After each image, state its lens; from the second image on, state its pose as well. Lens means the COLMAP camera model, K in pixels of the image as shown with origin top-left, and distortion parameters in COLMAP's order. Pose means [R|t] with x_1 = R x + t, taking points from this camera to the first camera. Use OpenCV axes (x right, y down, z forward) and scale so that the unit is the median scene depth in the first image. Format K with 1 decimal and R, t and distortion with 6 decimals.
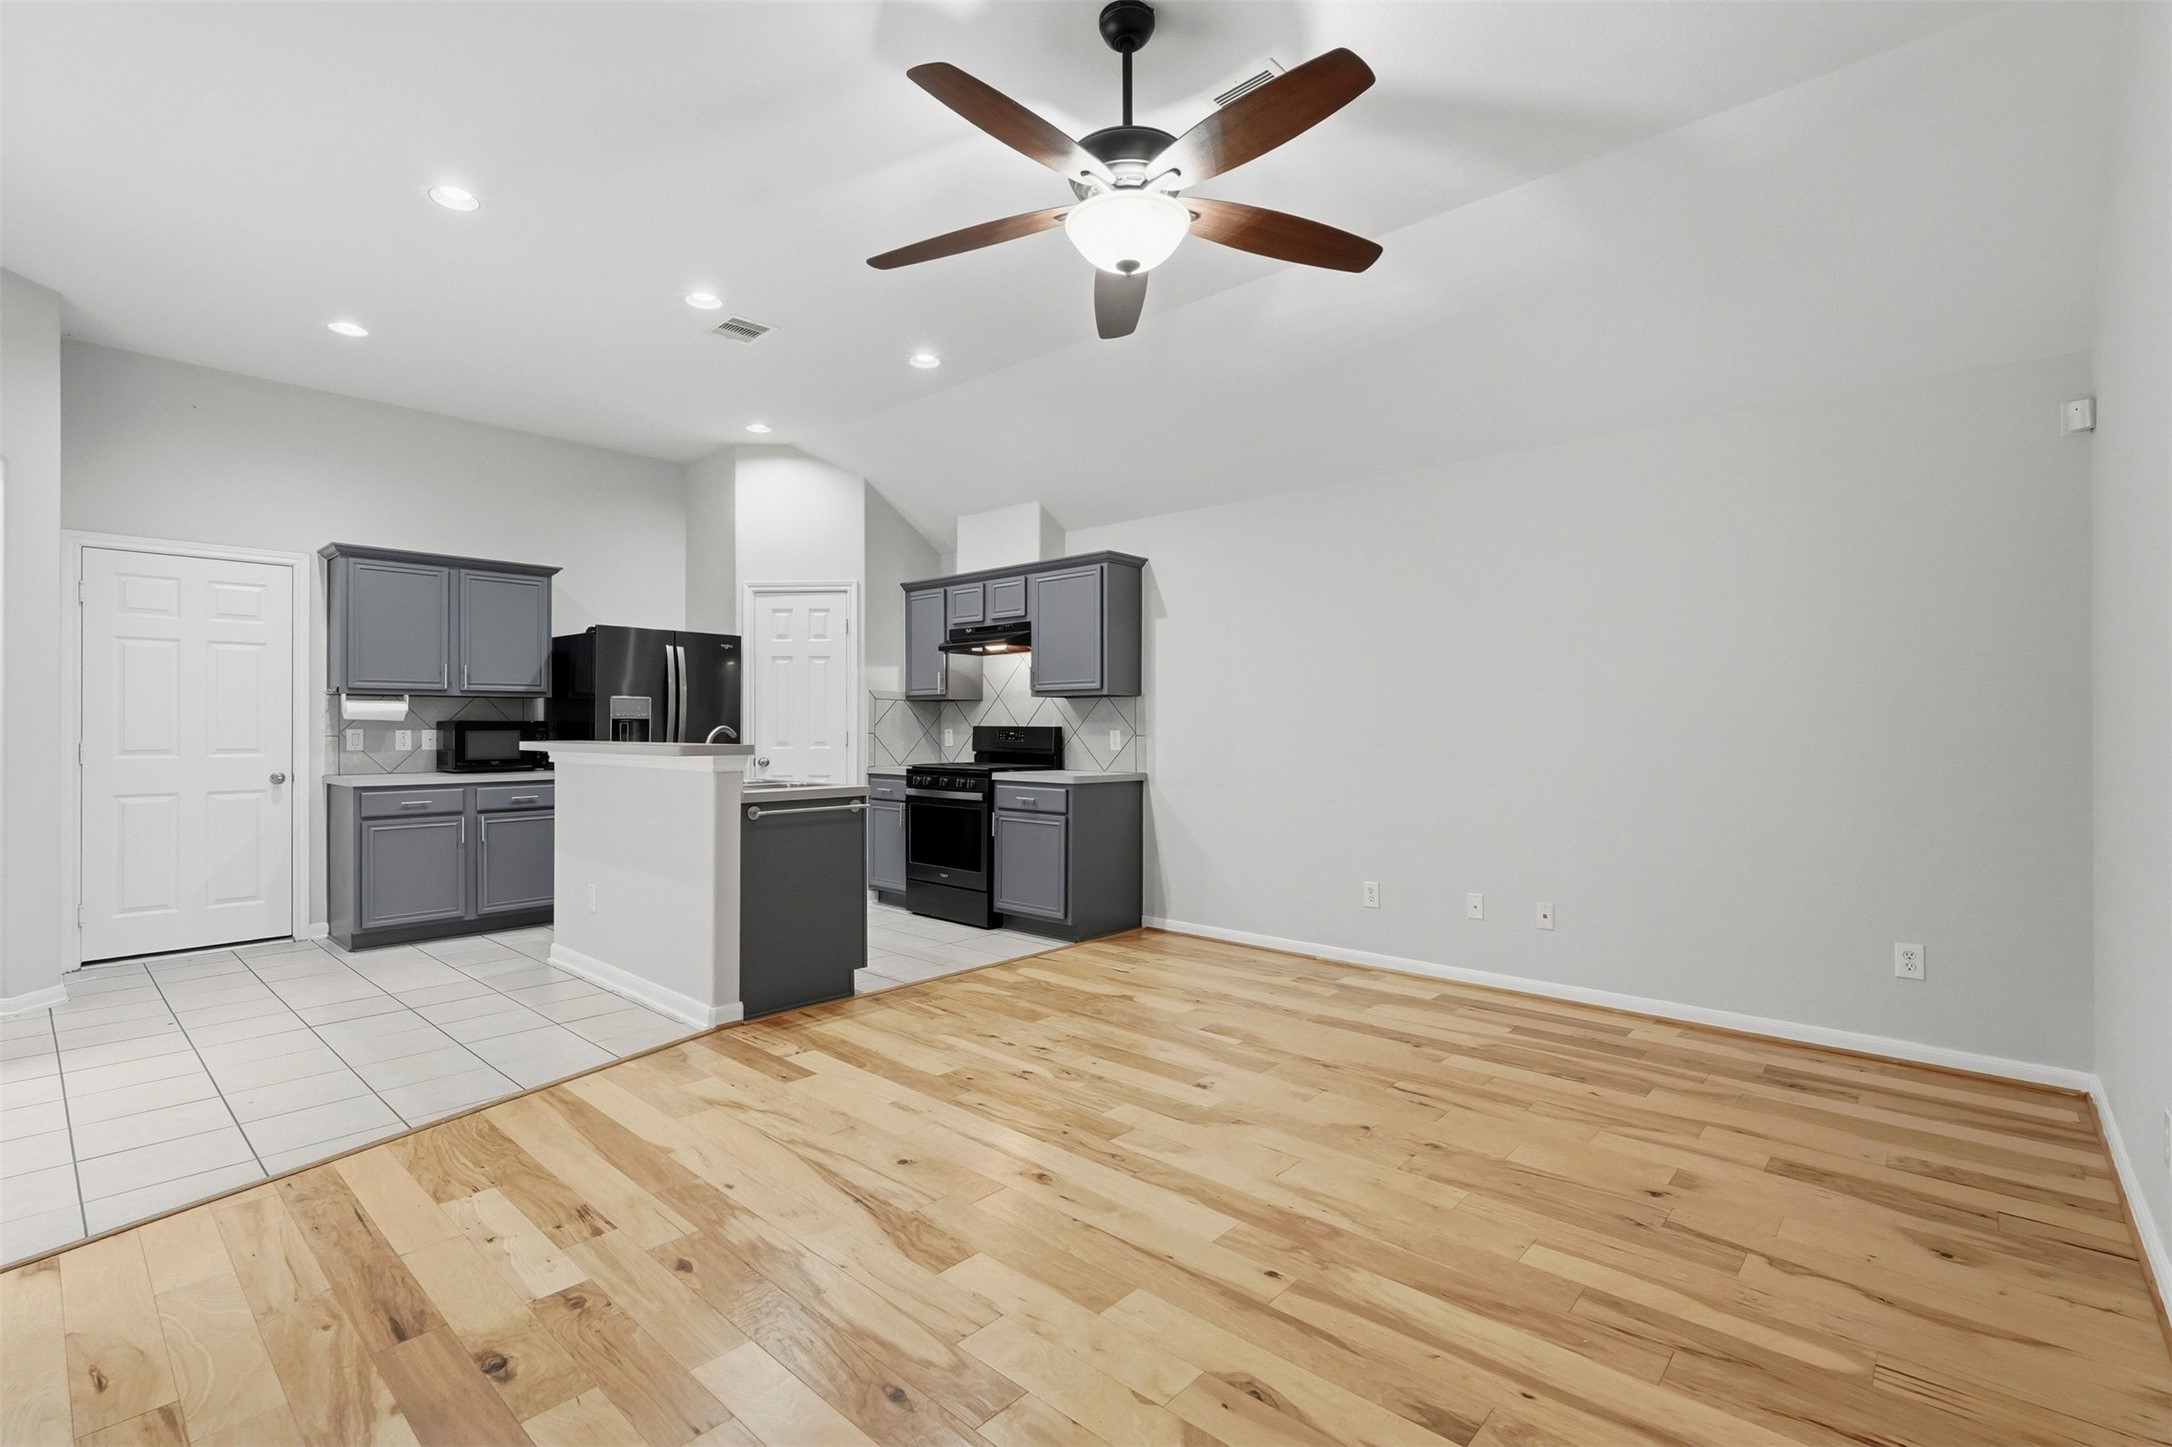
lens RADIAL K [[958.5, 0, 1092.2], [0, 958.5, 727.5], [0, 0, 1]] dist [-0.016001, 0.006230]
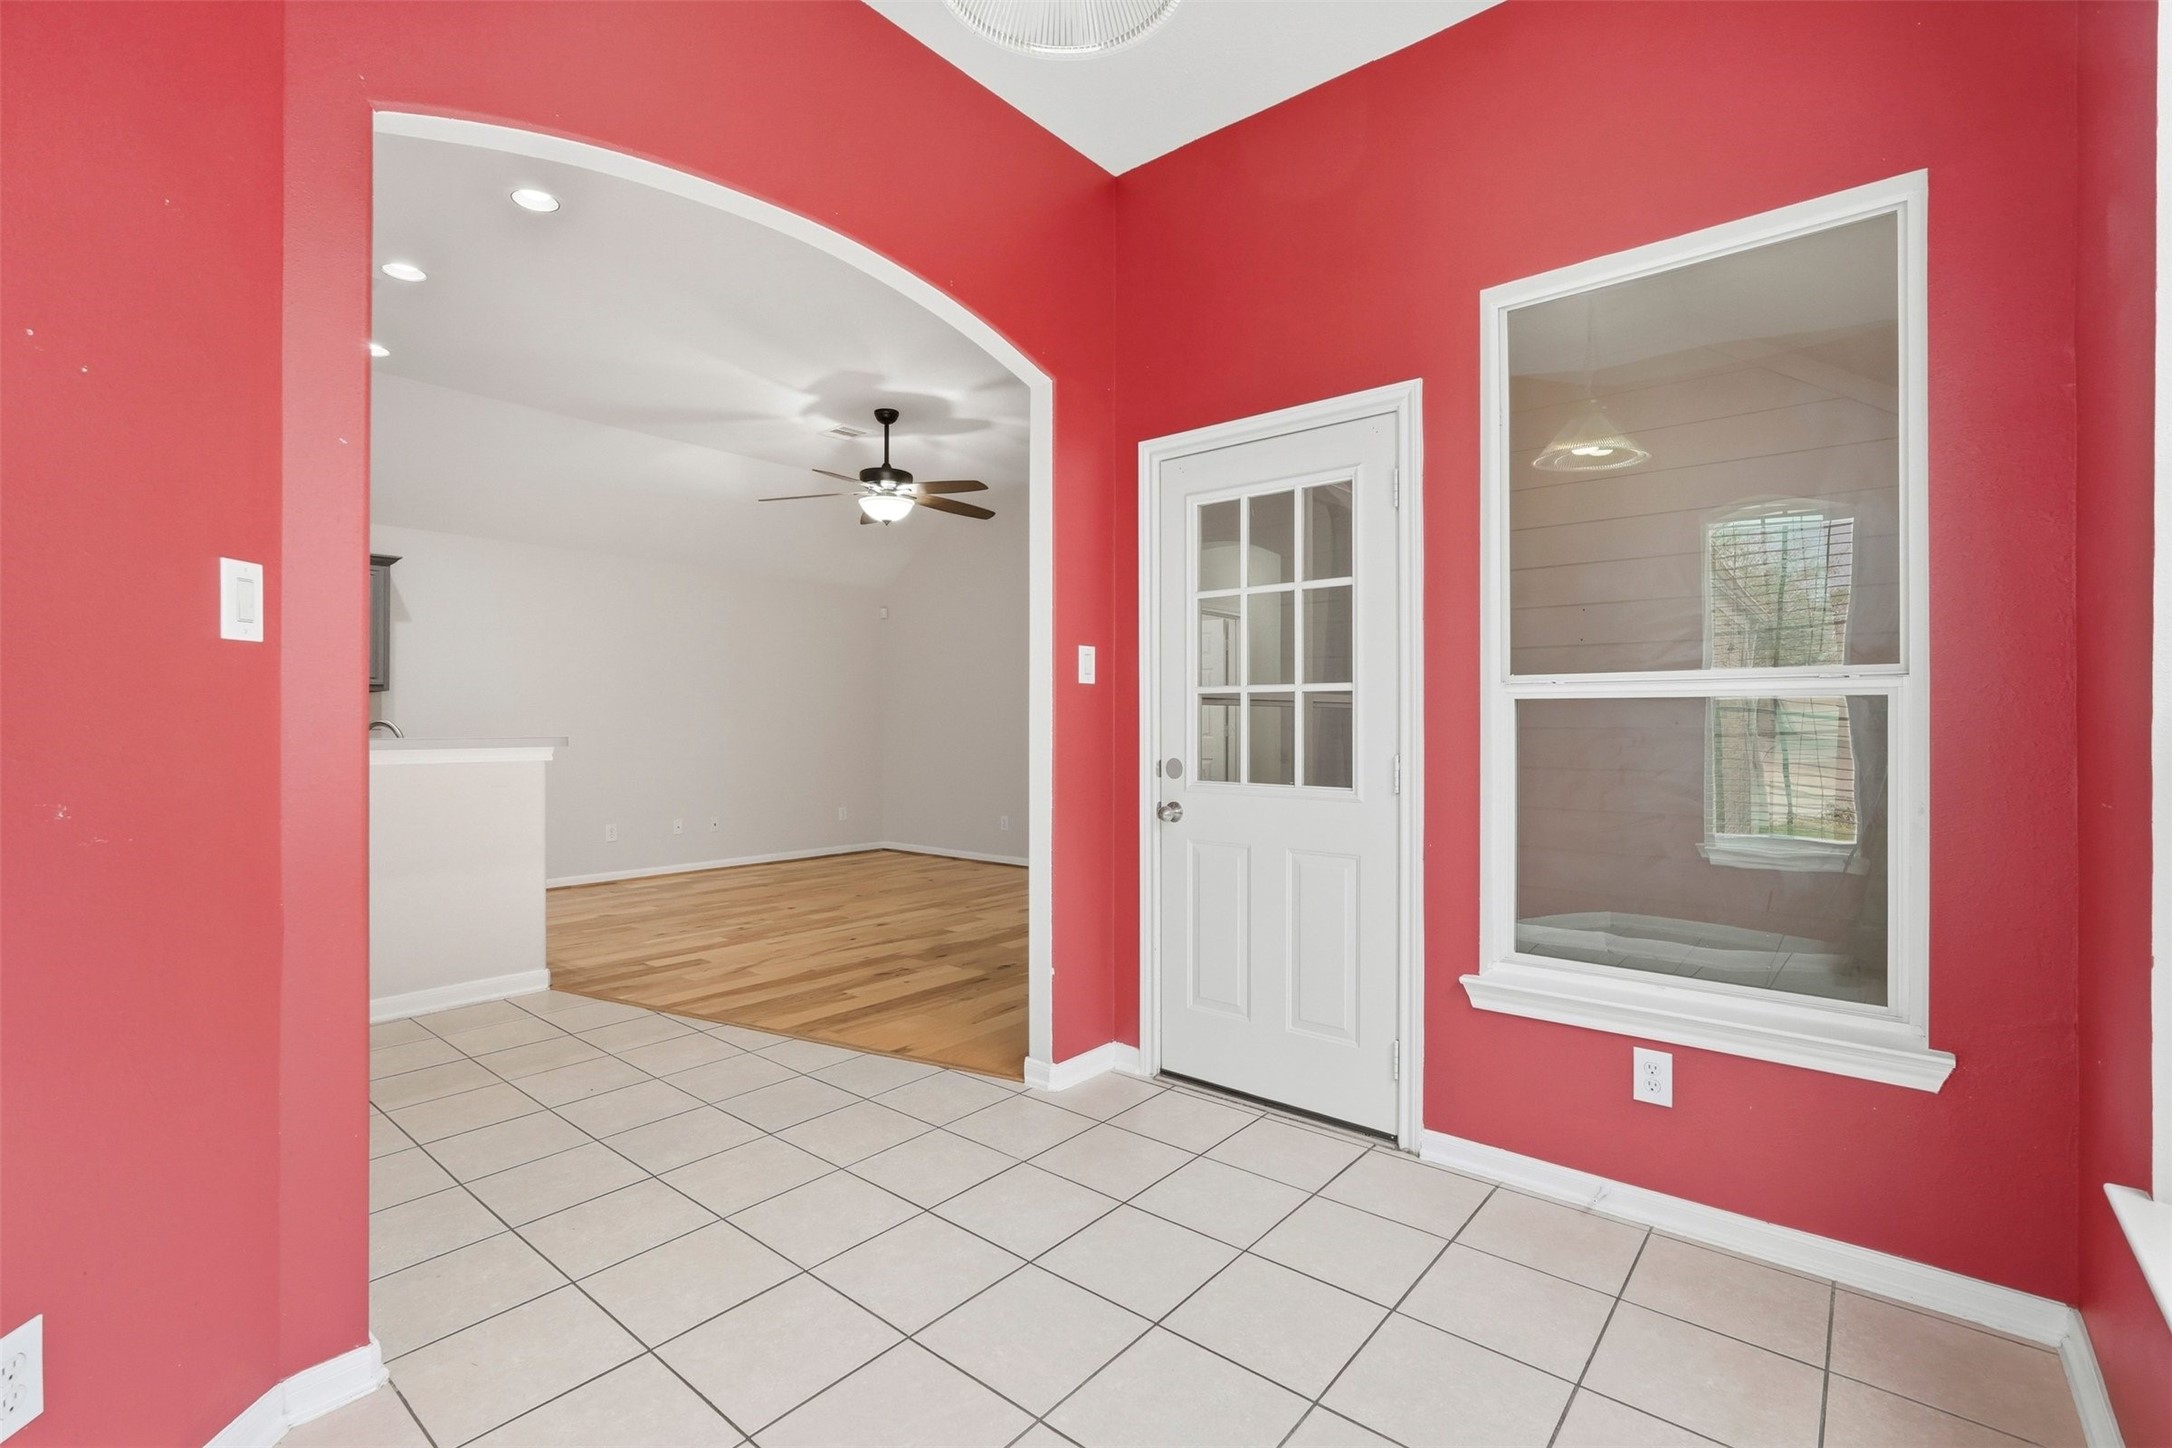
lens RADIAL K [[969.1, 0, 1034.5], [0, 969.1, 721.3], [0, 0, 1]] dist [-0.066669, 0.006366]
pose [[0.005274, 0.002557, 0.999983, -1.400441], [0.002171, 0.999994, -0.002568, 0.005409], [-0.999984, 0.002185, 0.005269, 0.389737]]
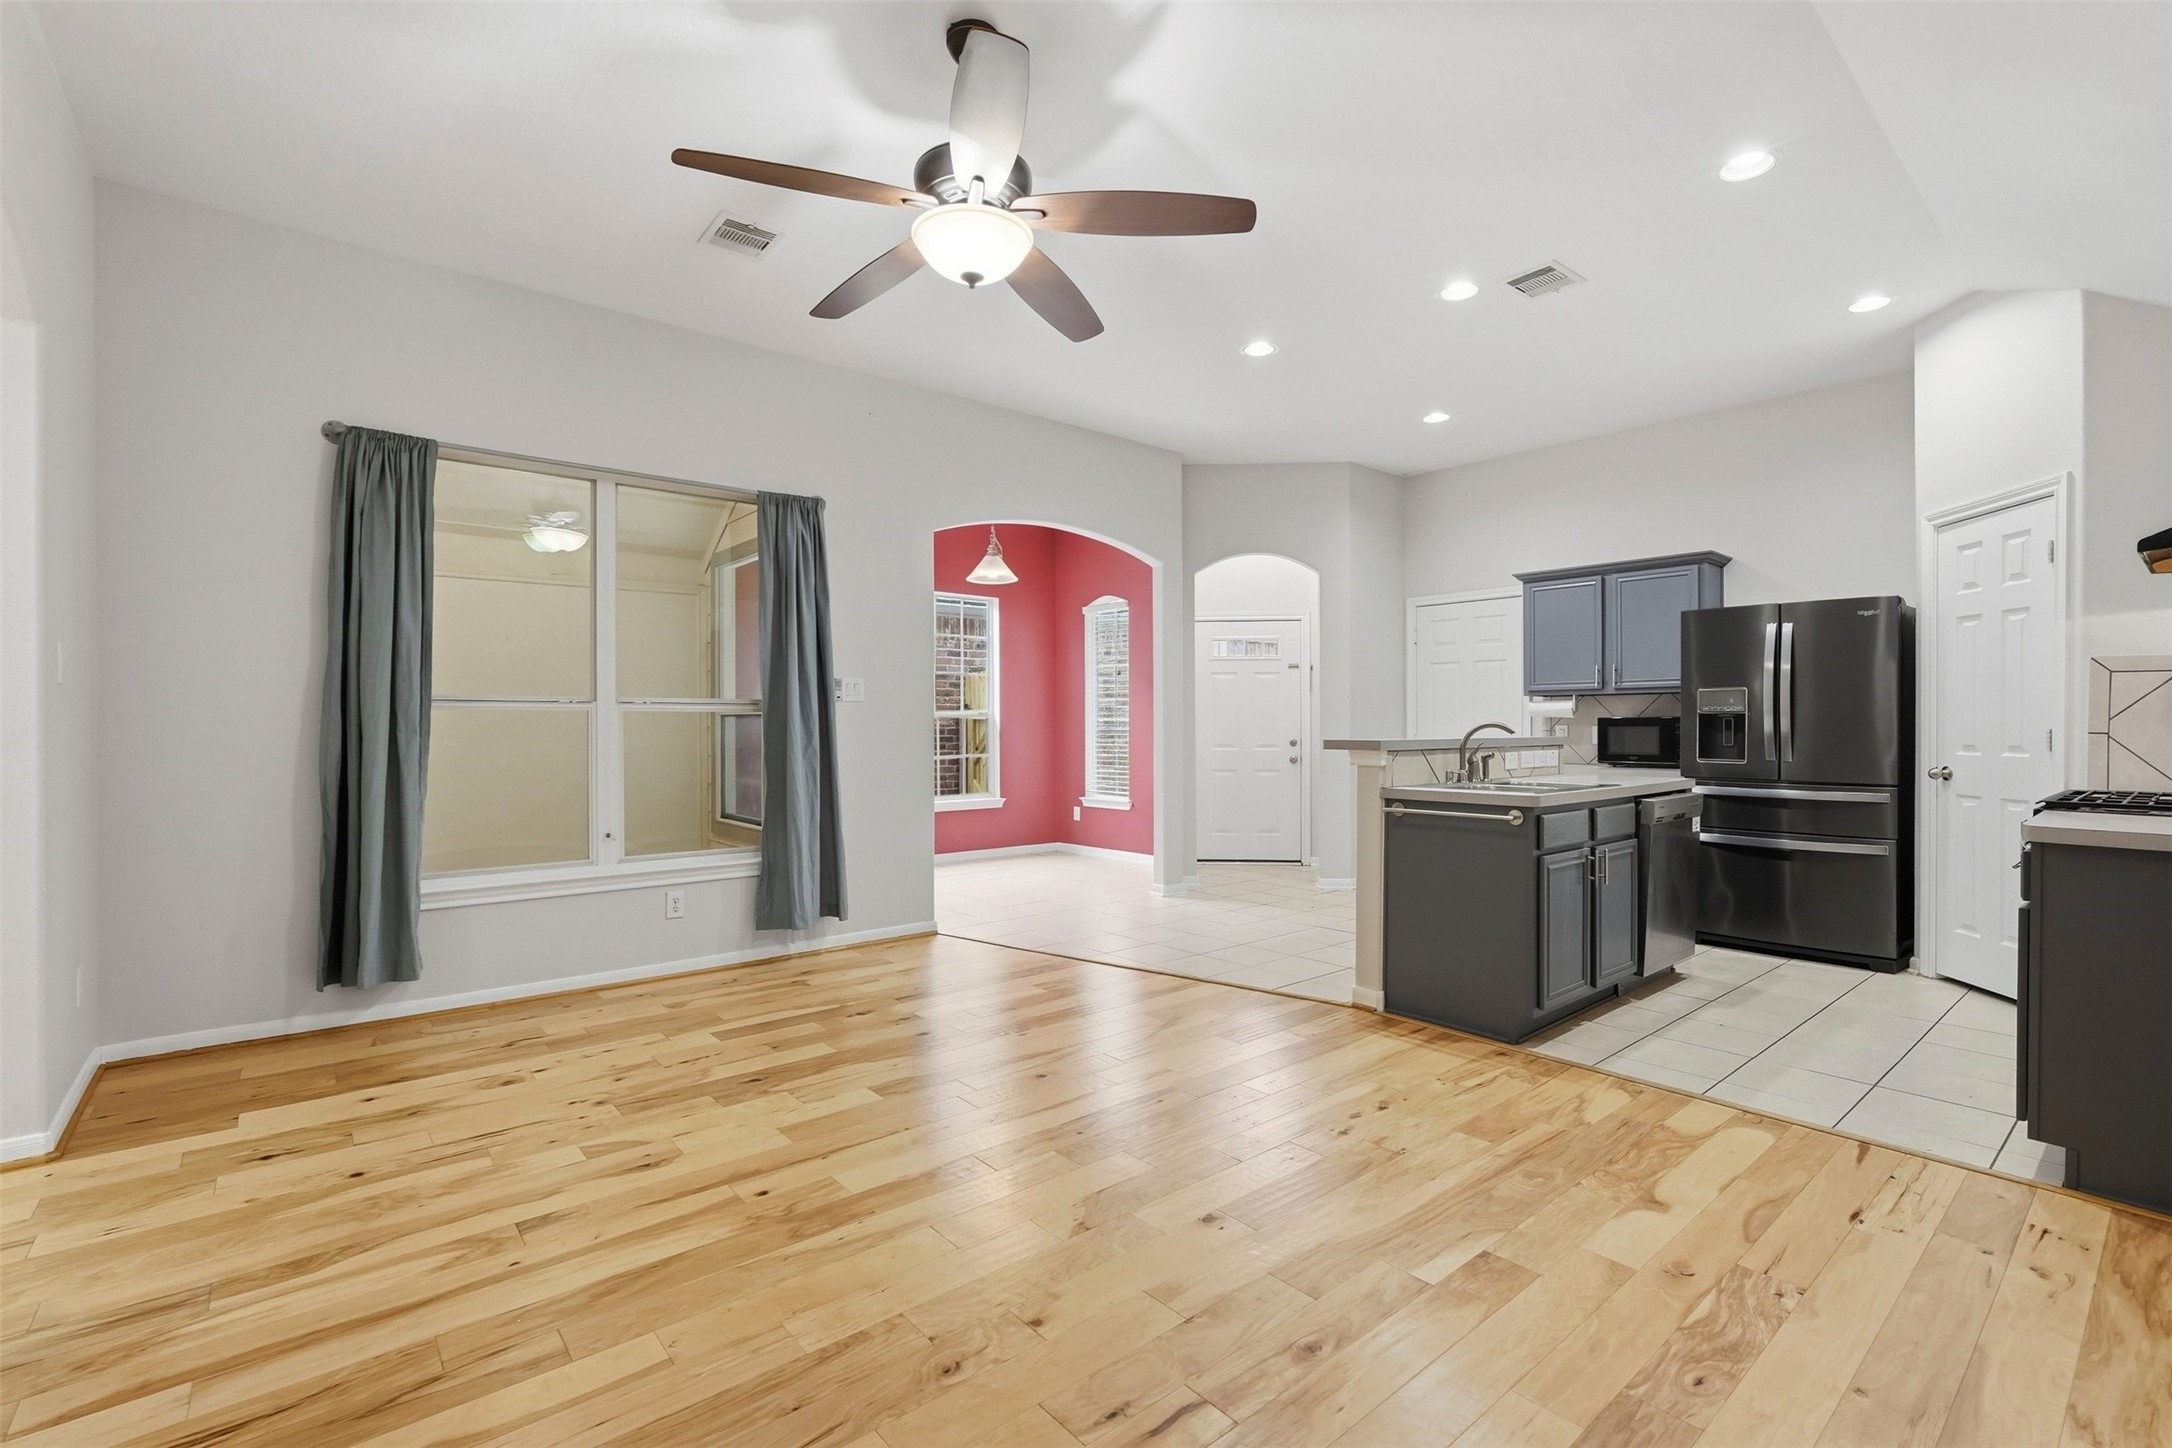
lens RADIAL K [[958.5, 0, 1092.2], [0, 958.5, 728.0], [0, 0, 1]] dist [-0.016001, 0.006230]
pose [[-0.118524, 0.003636, -0.992944, 0.650660], [0.001728, 0.999993, 0.003456, 0.000567], [0.992950, -0.001306, -0.118530, 0.772624]]
